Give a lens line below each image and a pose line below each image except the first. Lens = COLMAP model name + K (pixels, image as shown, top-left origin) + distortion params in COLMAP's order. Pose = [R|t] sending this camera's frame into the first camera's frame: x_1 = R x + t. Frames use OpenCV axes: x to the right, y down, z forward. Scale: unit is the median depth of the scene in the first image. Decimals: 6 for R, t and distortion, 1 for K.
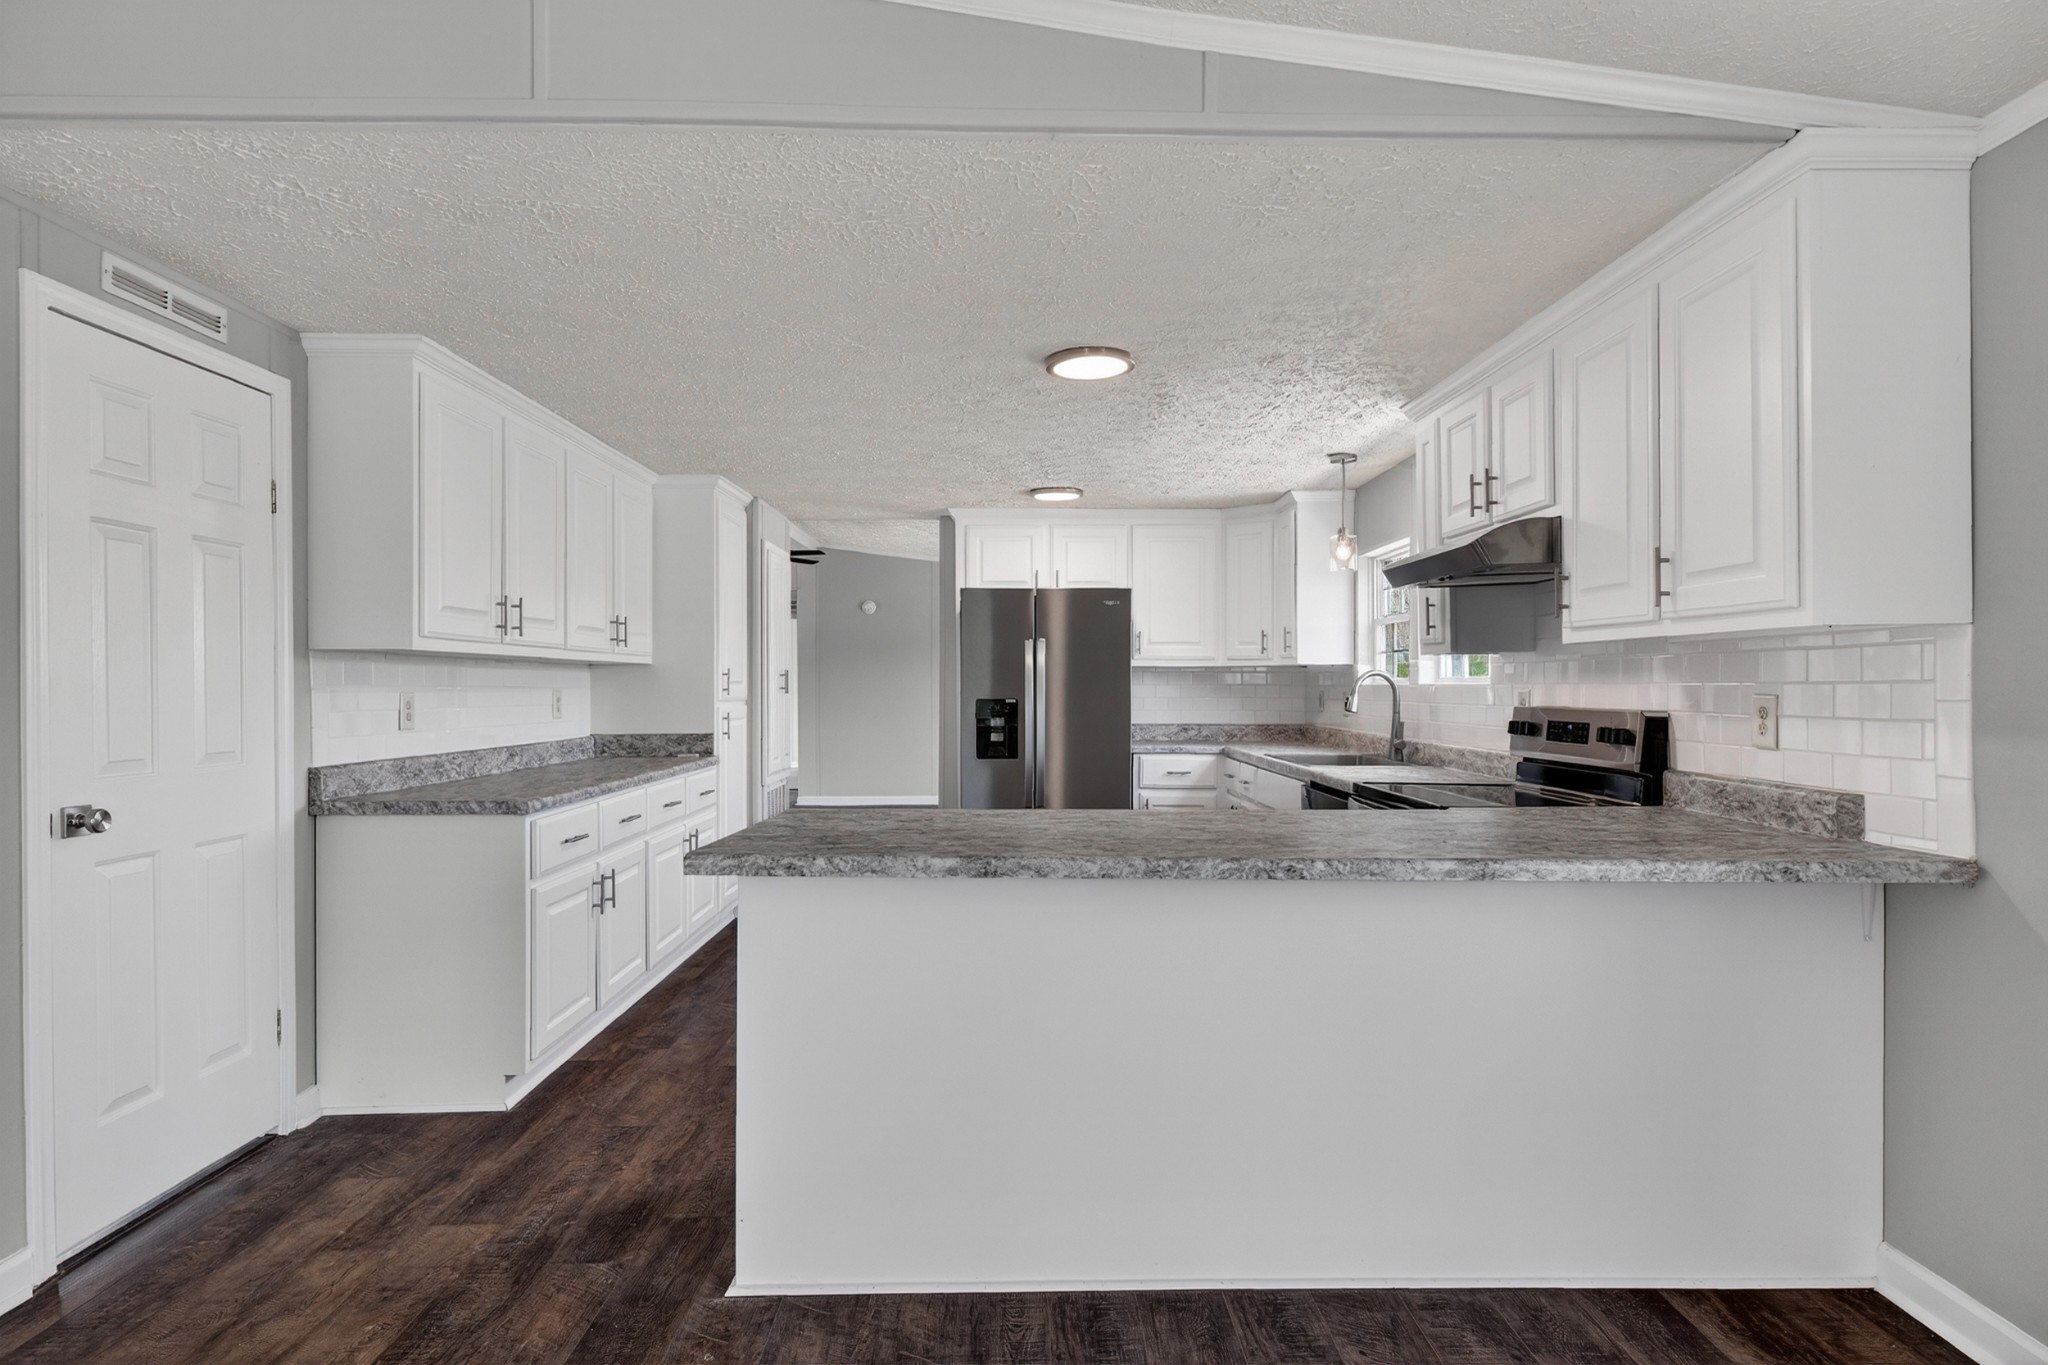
lens RADIAL K [[838.1, 0, 1024.0], [0, 838.1, 682.5], [0, 0, 1]] dist [-0.010398, 0.000098]
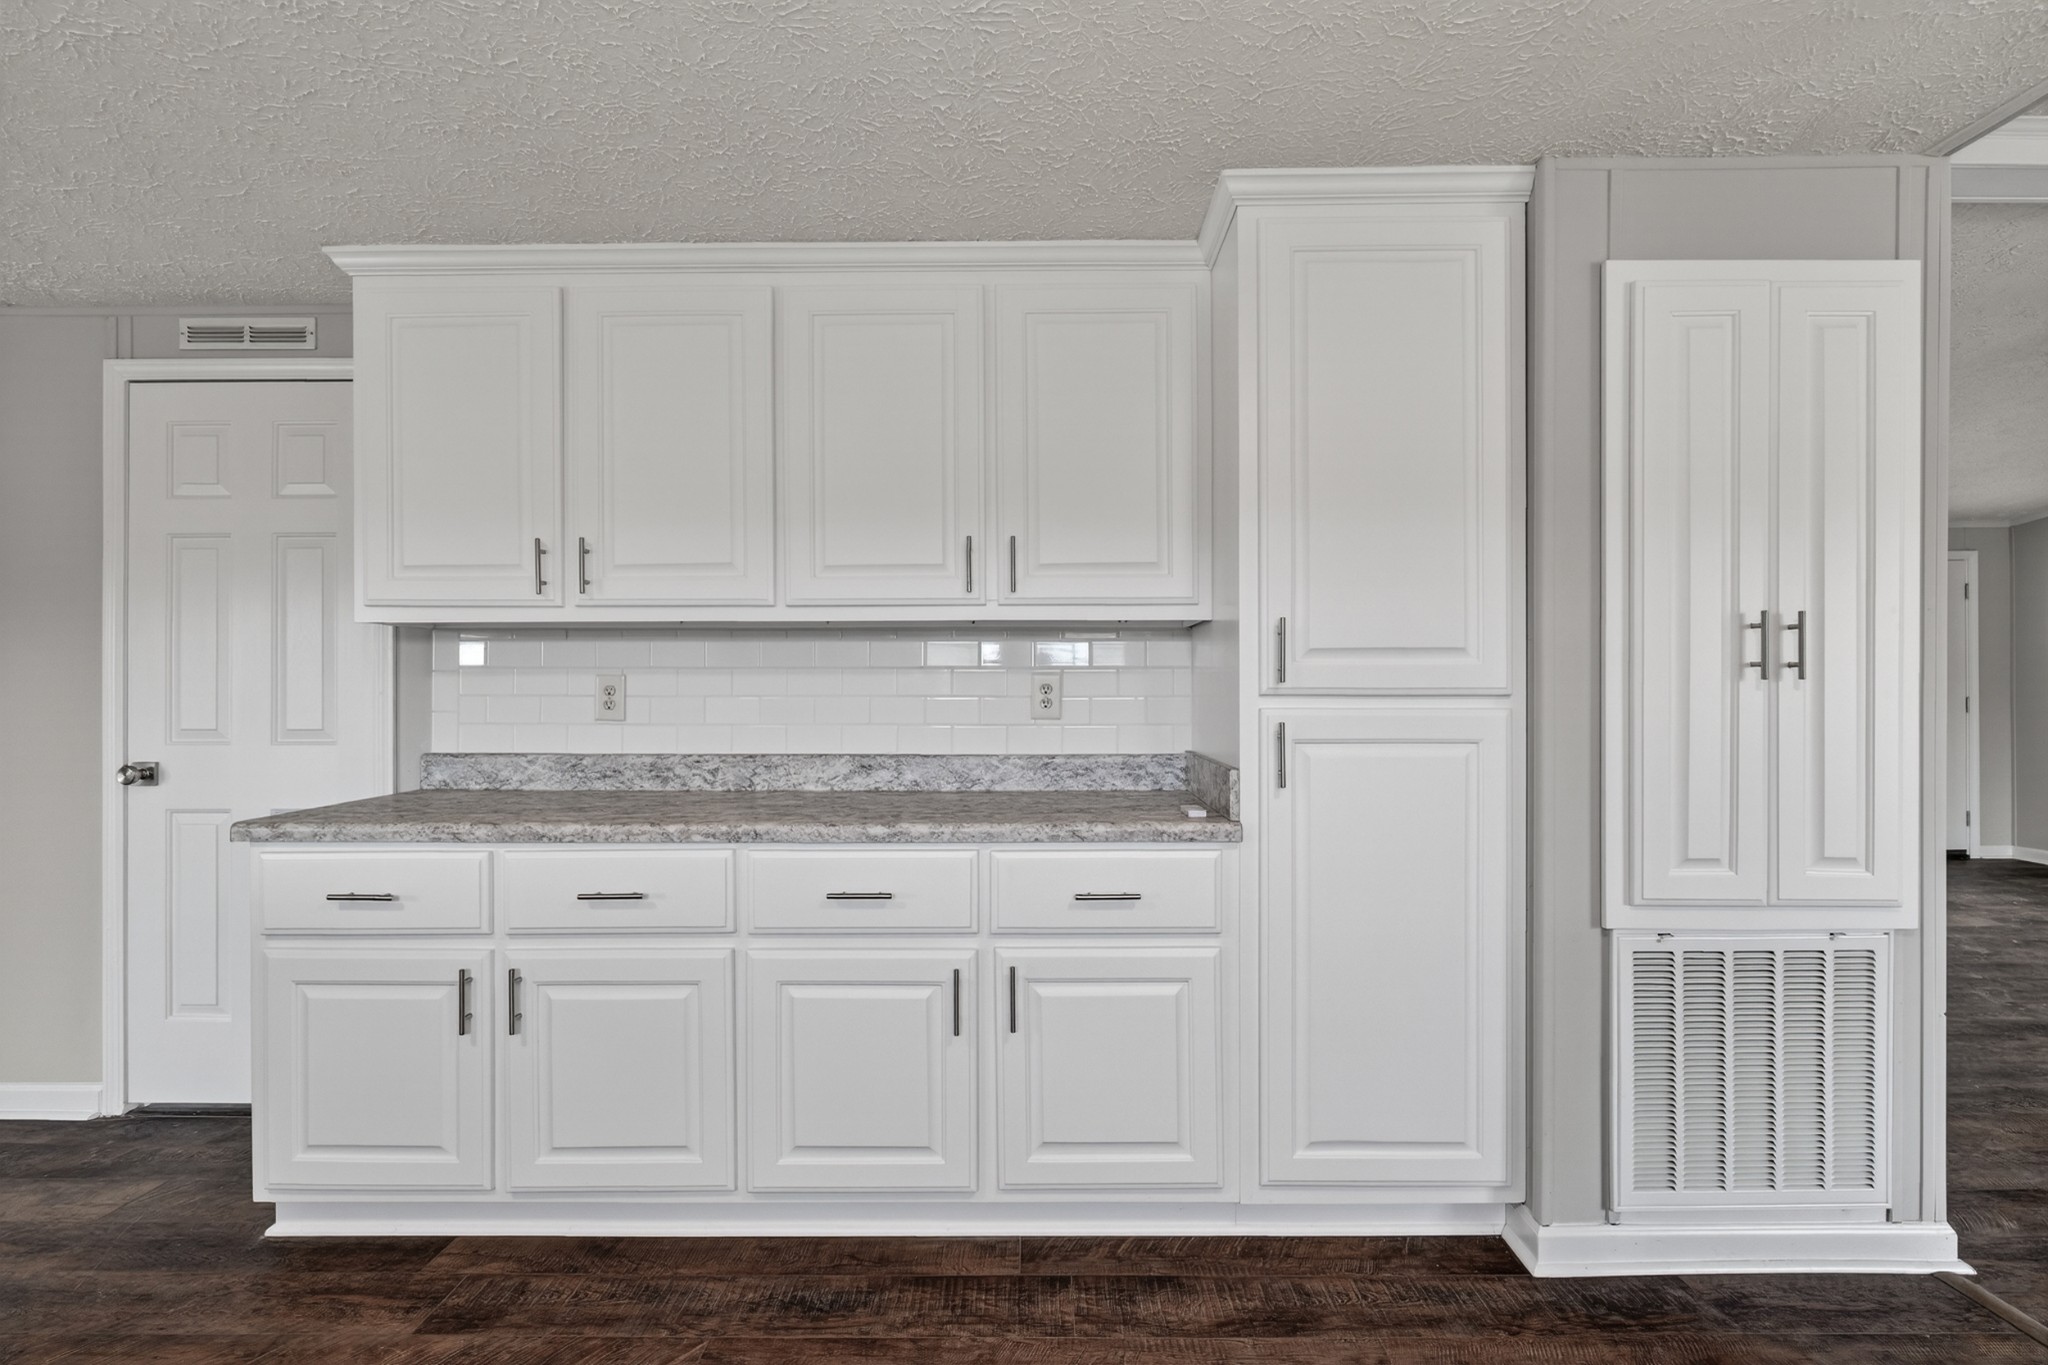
lens RADIAL K [[901.8, 0, 1024.0], [0, 901.8, 682.5], [0, 0, 1]] dist [-0.003507, -0.000475]
pose [[0.012708, 0.001460, -0.999918, 0.161996], [0.008630, 0.999962, 0.001570, 0.022134], [0.999882, -0.008650, 0.012695, 1.433409]]
